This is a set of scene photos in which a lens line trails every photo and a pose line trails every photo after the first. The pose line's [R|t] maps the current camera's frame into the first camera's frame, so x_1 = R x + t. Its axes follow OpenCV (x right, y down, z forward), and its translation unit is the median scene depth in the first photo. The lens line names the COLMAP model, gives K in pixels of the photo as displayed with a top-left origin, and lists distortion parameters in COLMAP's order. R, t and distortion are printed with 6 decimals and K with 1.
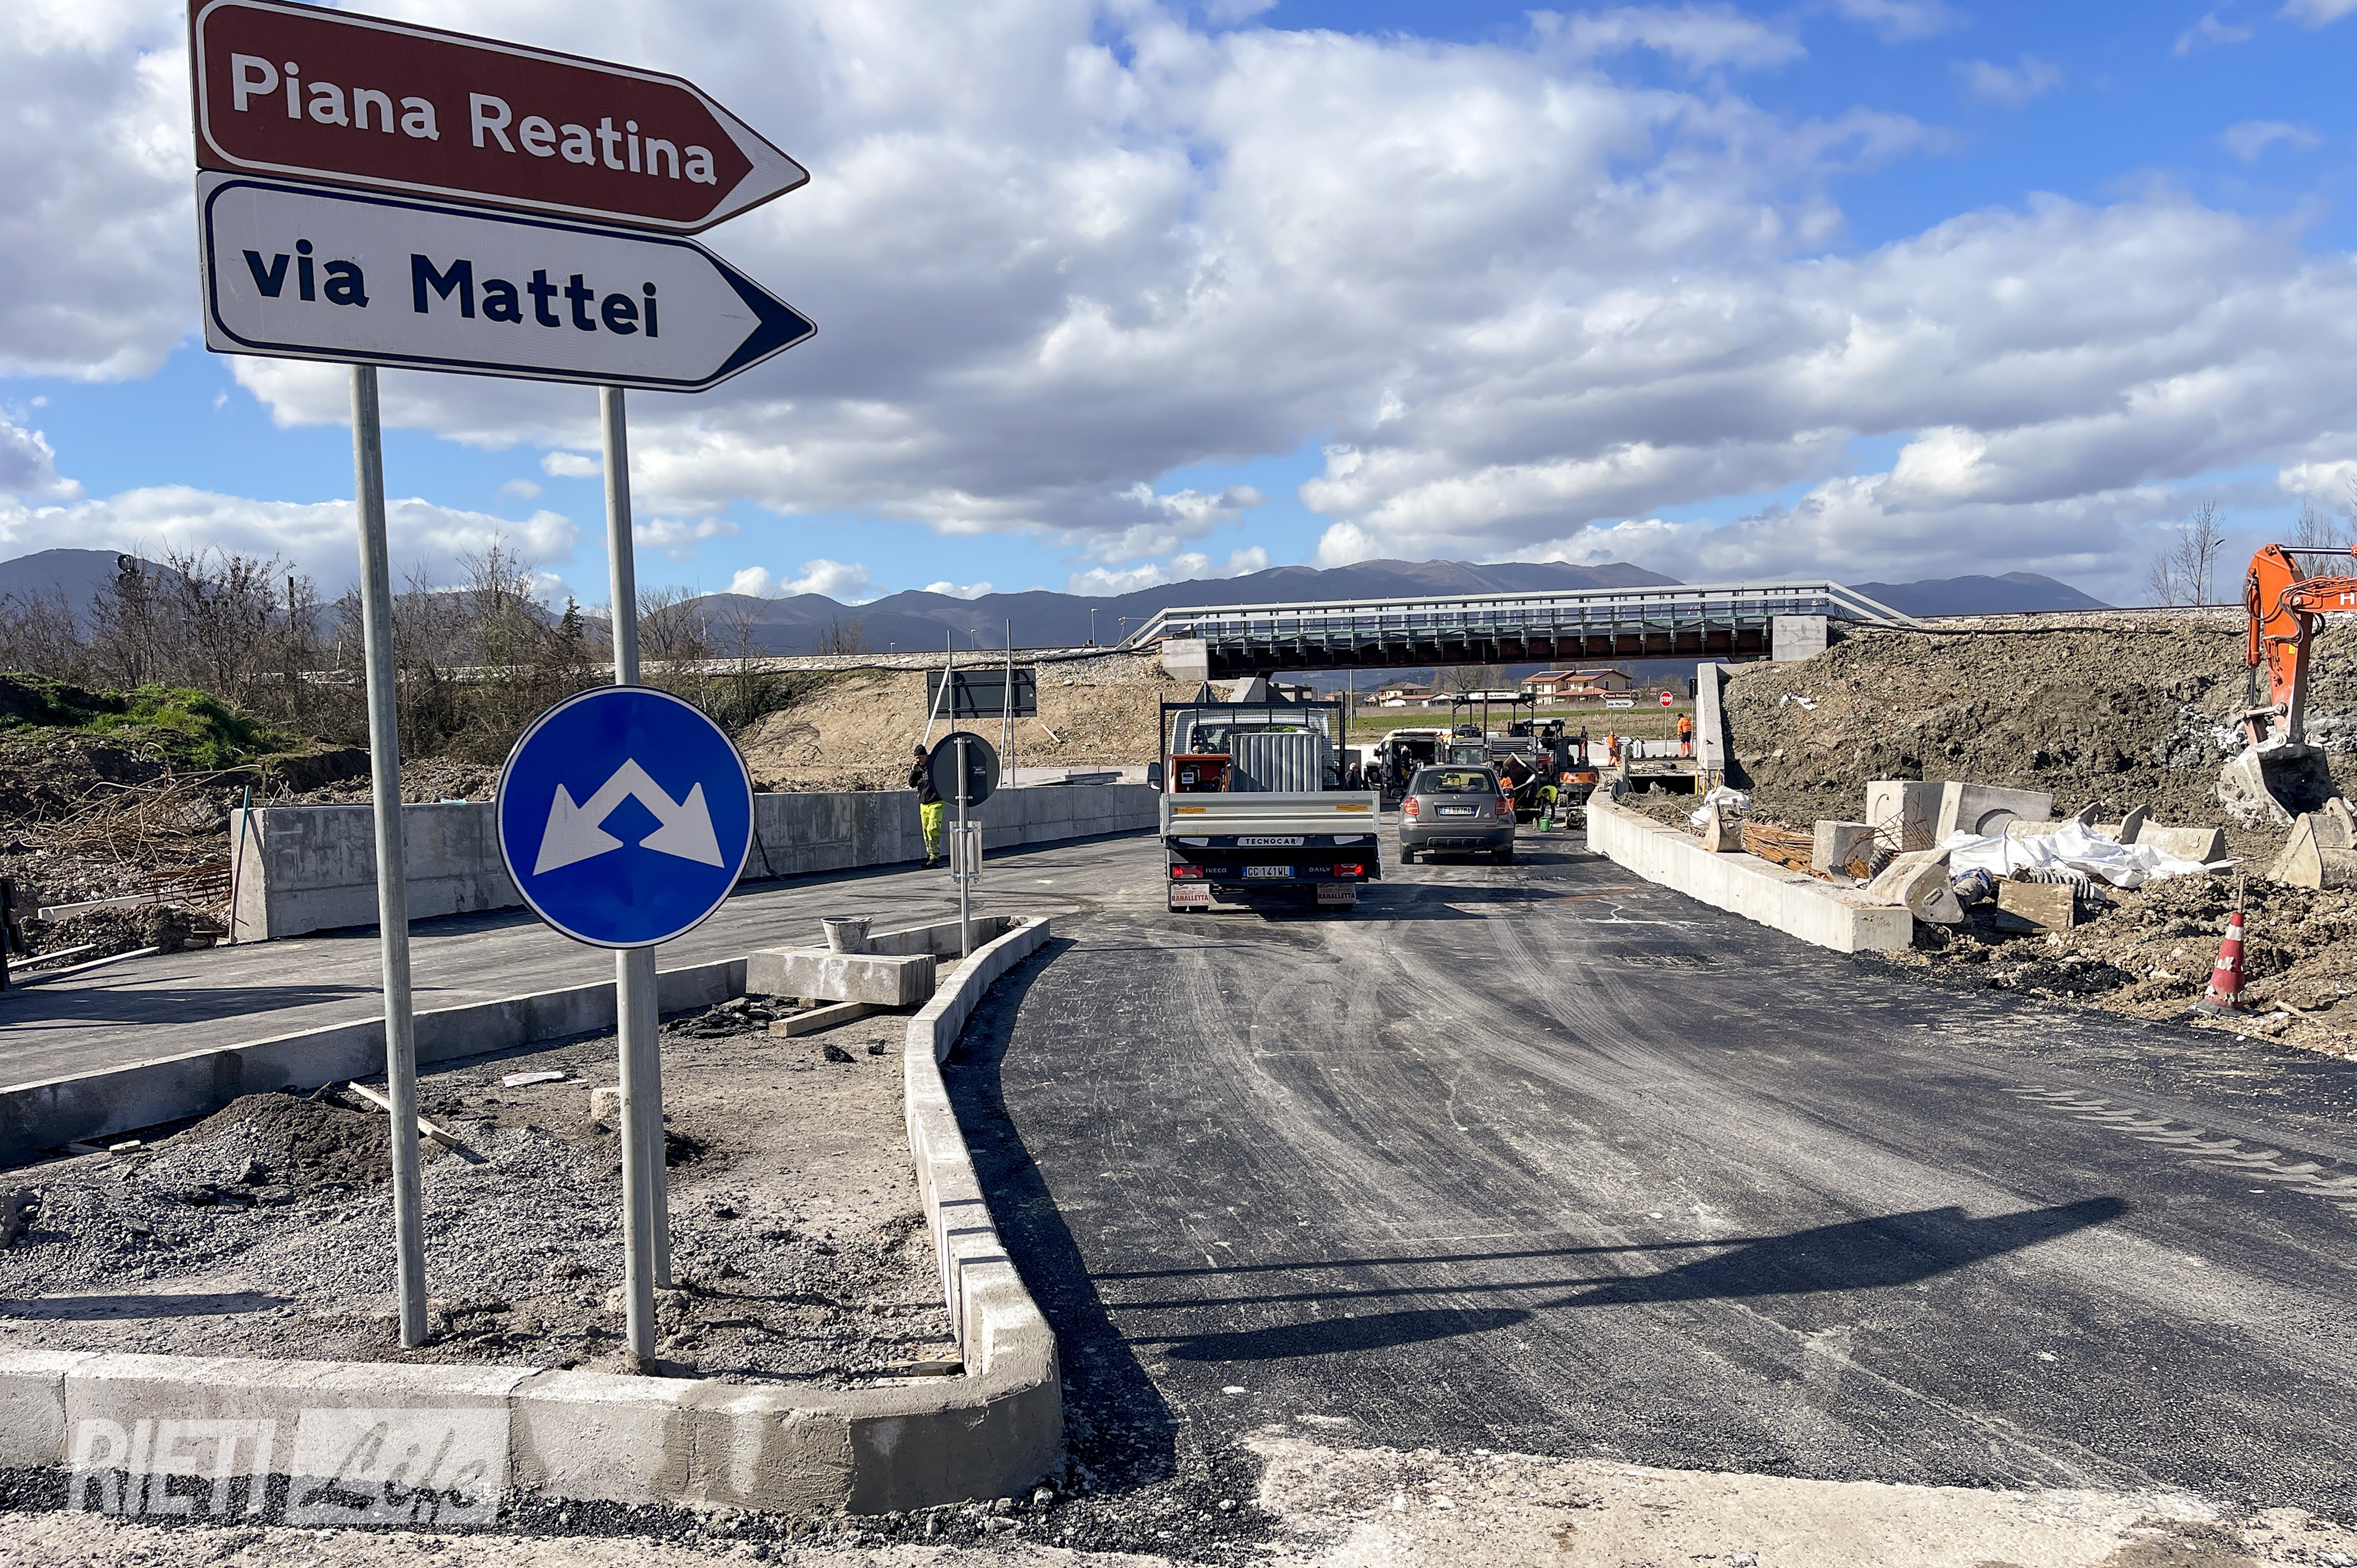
lens RADIAL K [[1758.0, 0, 1139.8], [0, 1758.0, 848.1], [0, 0, 1]] dist [0.086468, -0.132876]
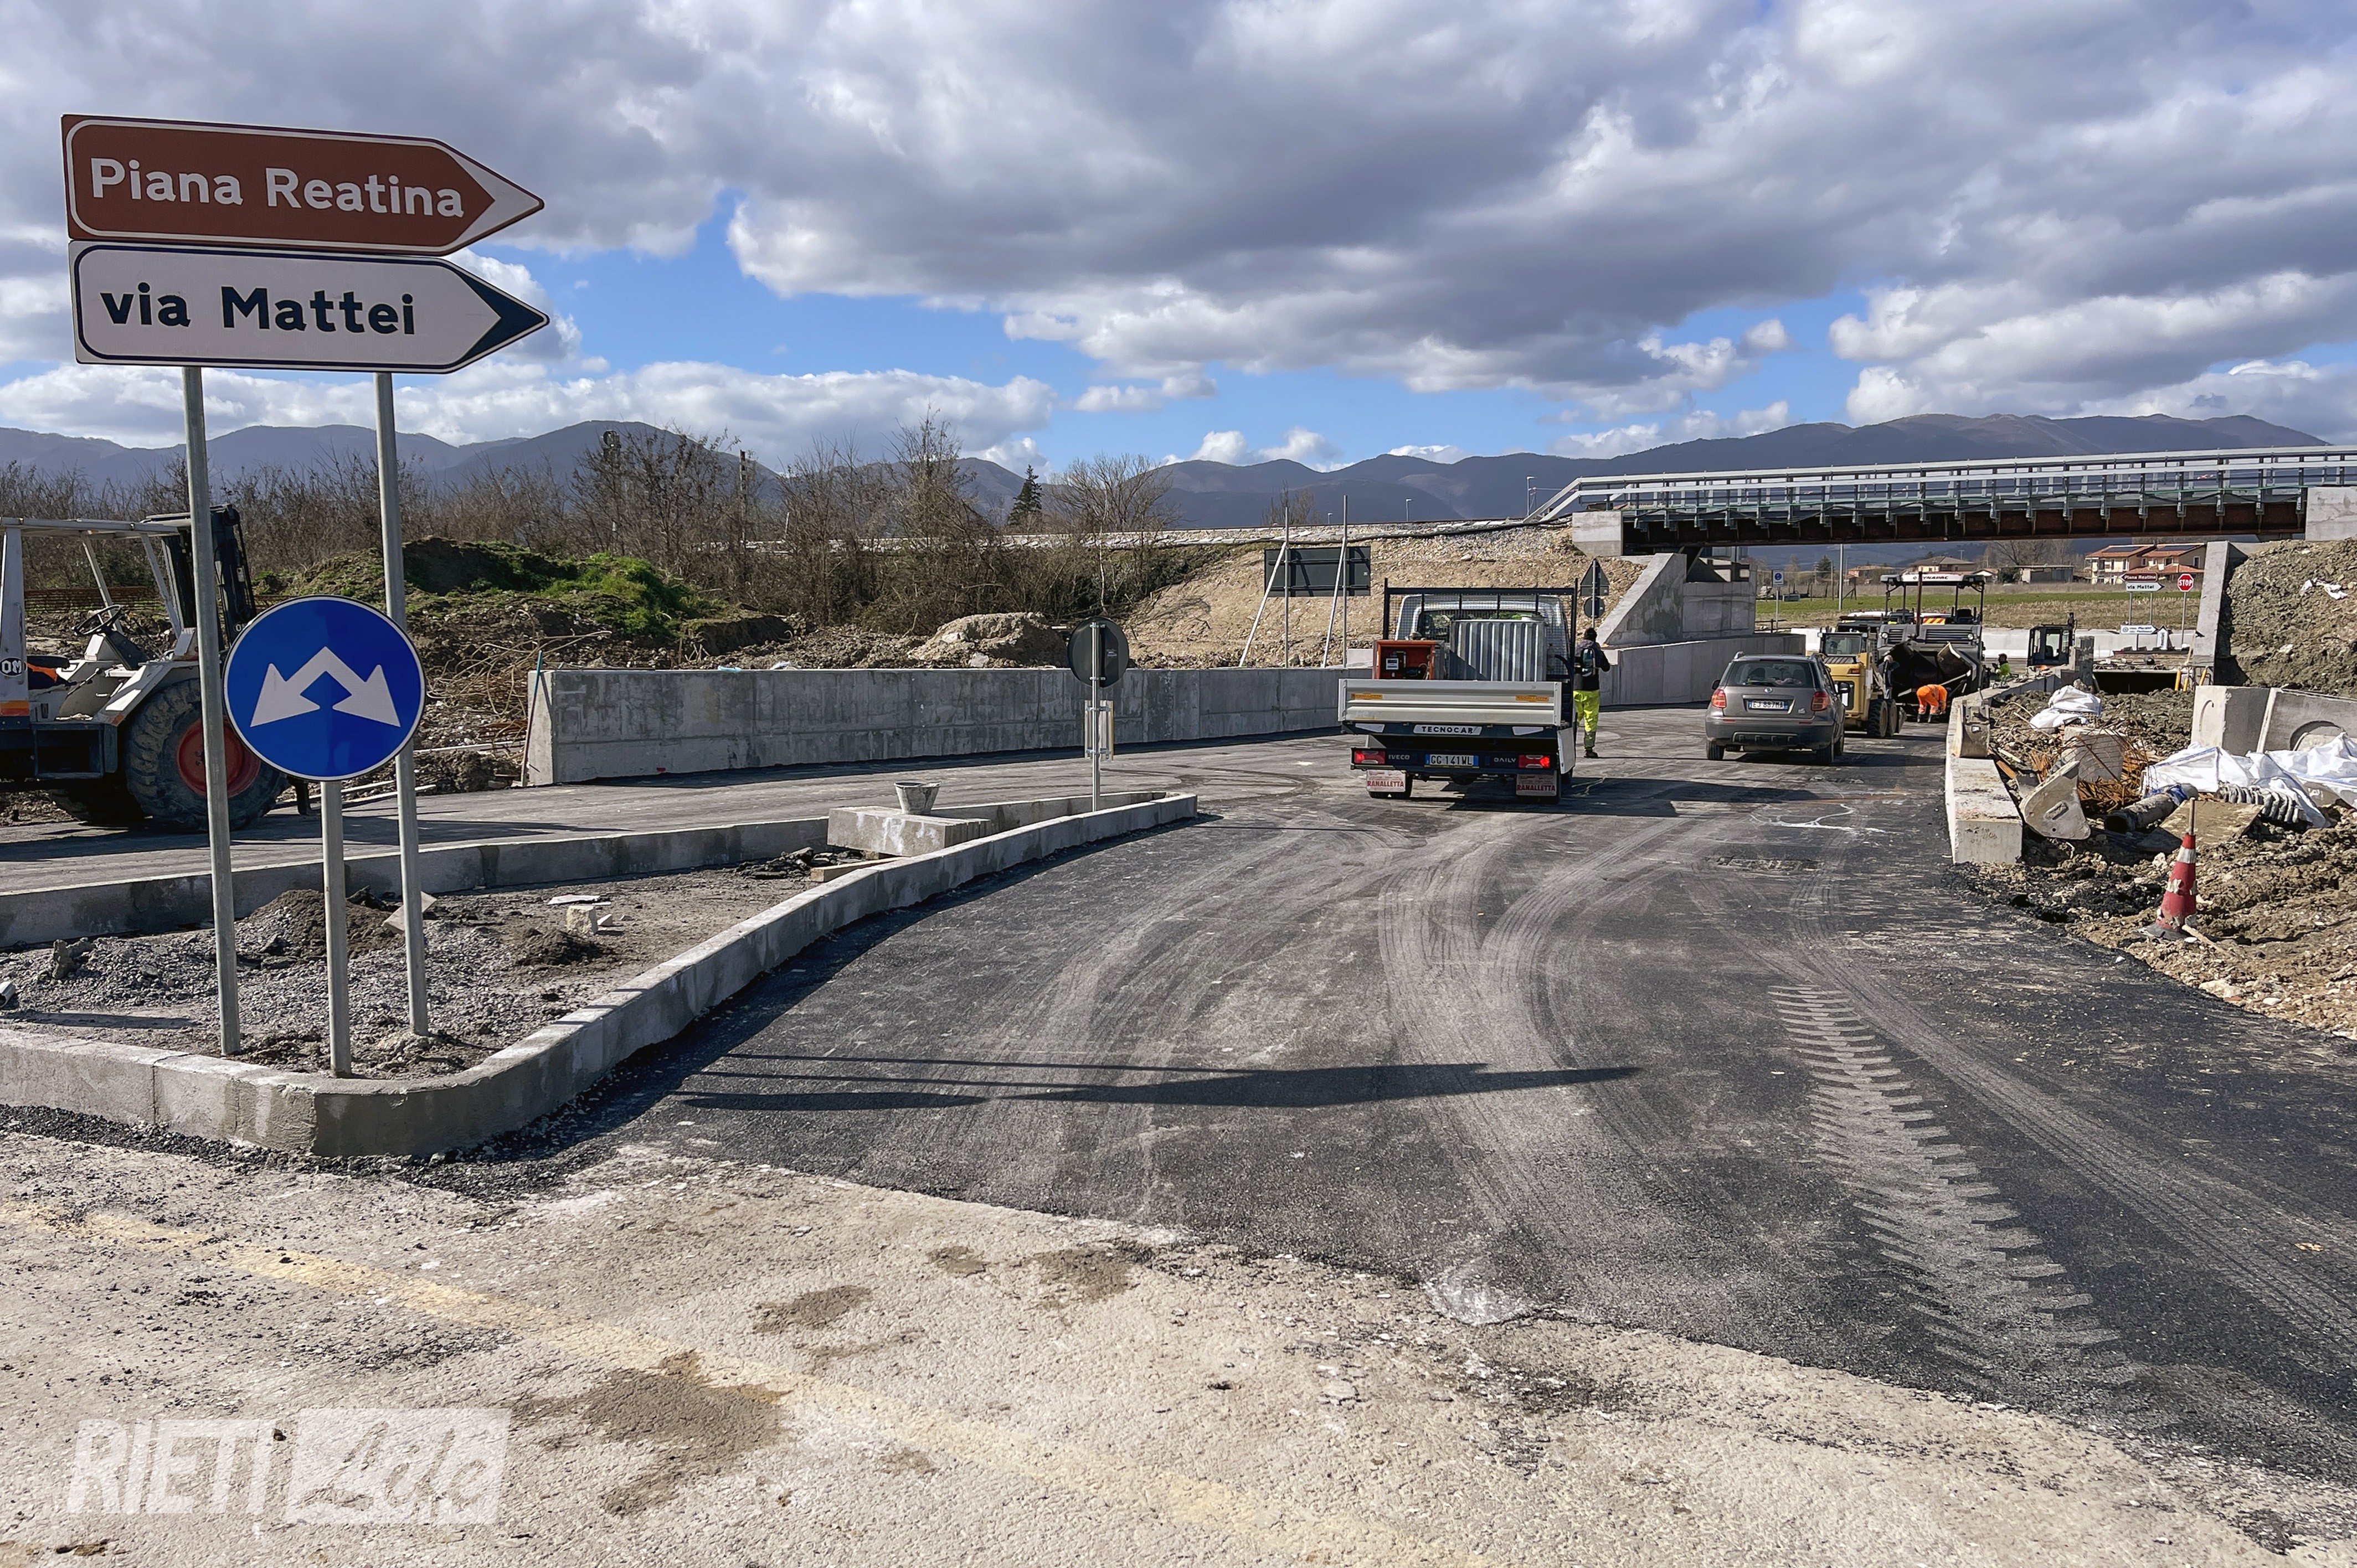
lens RADIAL K [[1872.5, 0, 1144.0], [0, 1872.5, 783.2], [0, 0, 1]] dist [0.083428, -0.110596]
pose [[0.963088, 0.041842, -0.265915, 0.194918], [-0.034016, 0.998844, 0.033971, -0.003888], [0.267029, -0.023672, 0.963398, -0.074236]]
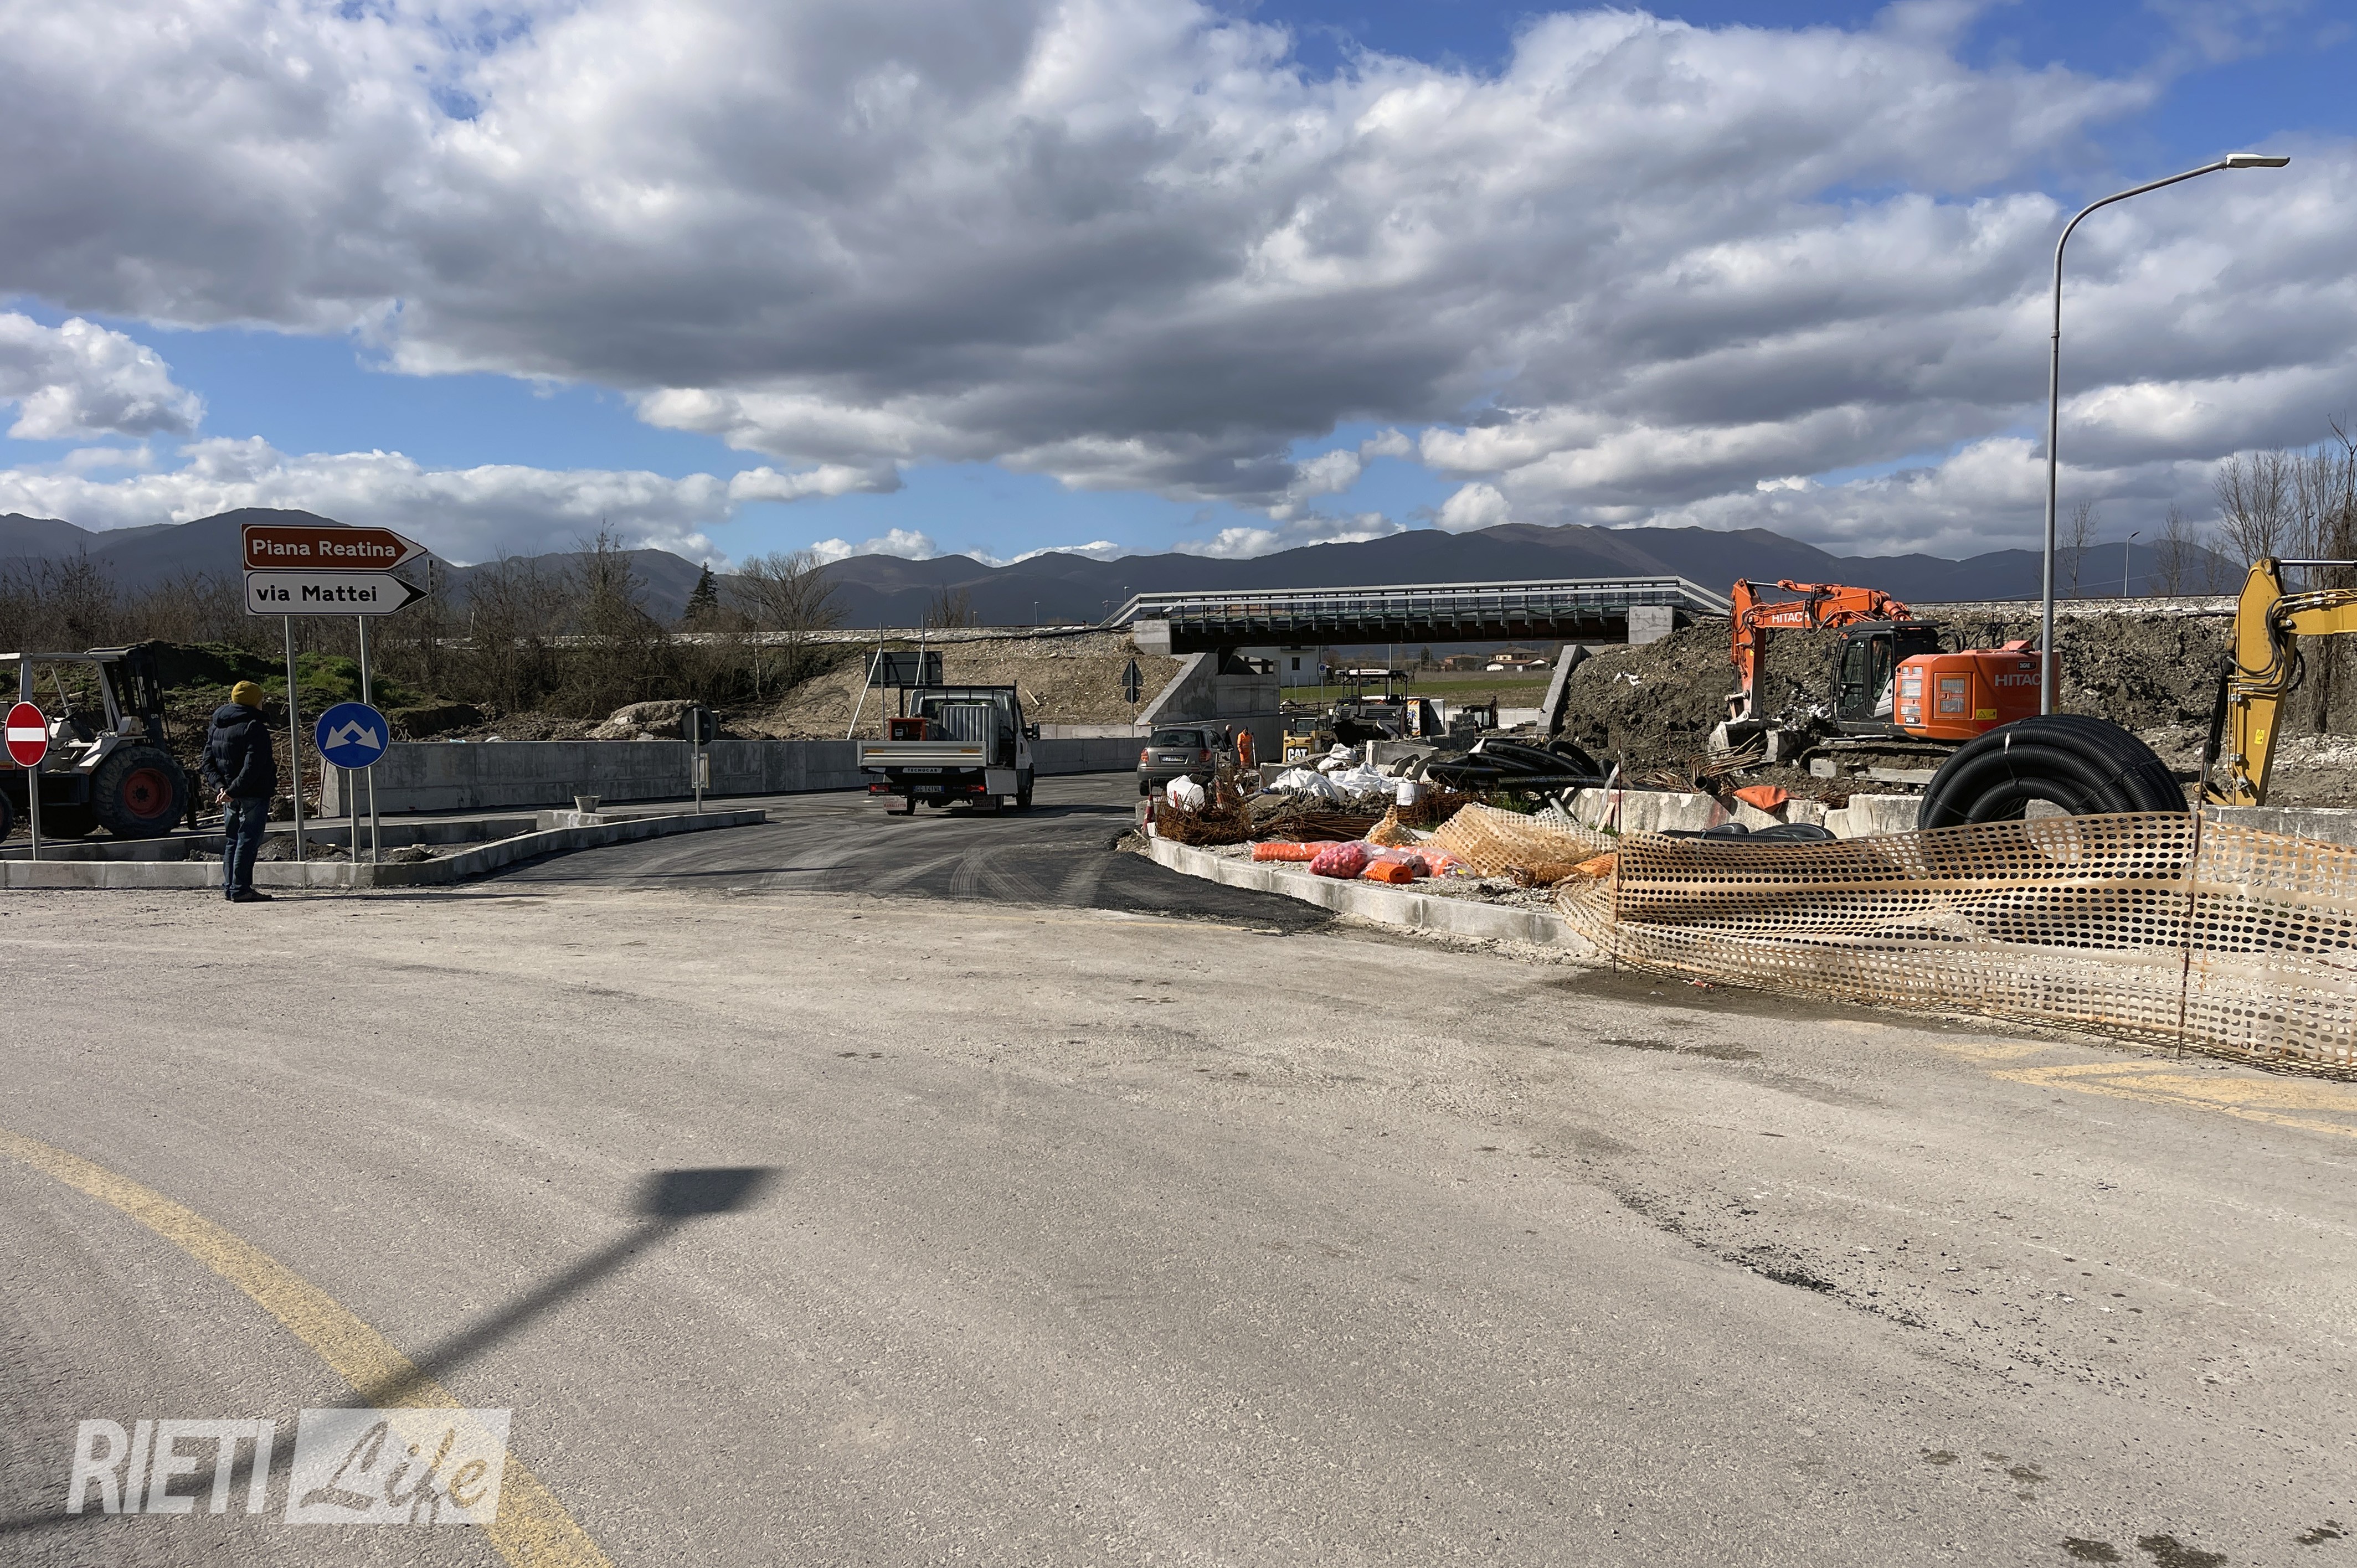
lens RADIAL K [[1858.7, 0, 1234.2], [0, 1858.7, 811.2], [0, 0, 1]] dist [0.108458, -0.155300]
pose [[0.997736, 0.014047, -0.065769, 0.495698], [-0.014066, 0.999901, 0.000171, 0.031305], [0.065765, 0.000755, 0.997835, -0.776359]]
